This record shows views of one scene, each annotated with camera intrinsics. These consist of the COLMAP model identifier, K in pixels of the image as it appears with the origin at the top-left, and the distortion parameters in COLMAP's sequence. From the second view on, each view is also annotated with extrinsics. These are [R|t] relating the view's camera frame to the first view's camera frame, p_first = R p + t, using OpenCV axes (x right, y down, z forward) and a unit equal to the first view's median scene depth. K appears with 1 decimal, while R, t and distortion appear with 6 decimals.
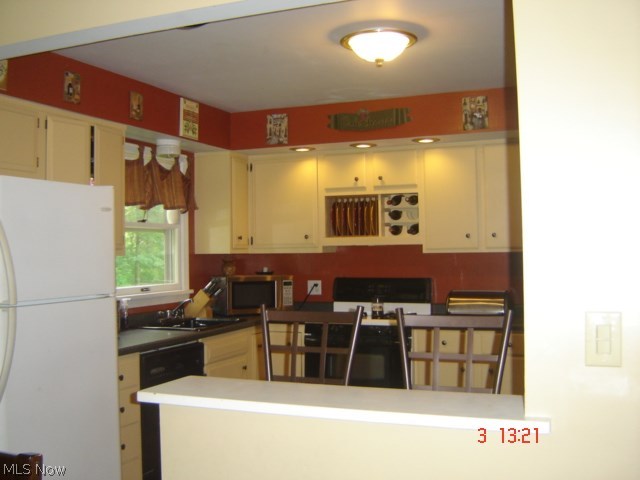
lens RADIAL K [[707.0, 0, 323.6], [0, 707.0, 239.1], [0, 0, 1]] dist [-0.131516, 0.003701]
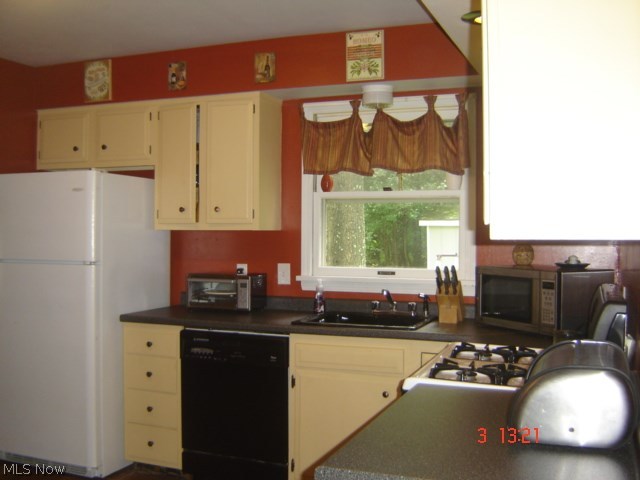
lens RADIAL K [[707.0, 0, 323.6], [0, 707.0, 239.1], [0, 0, 1]] dist [-0.131516, 0.003701]
pose [[0.018763, 0.023701, -0.999543, 0.664065], [0.011230, 0.999651, 0.023915, 0.013659], [0.999761, -0.011674, 0.018490, 1.064852]]
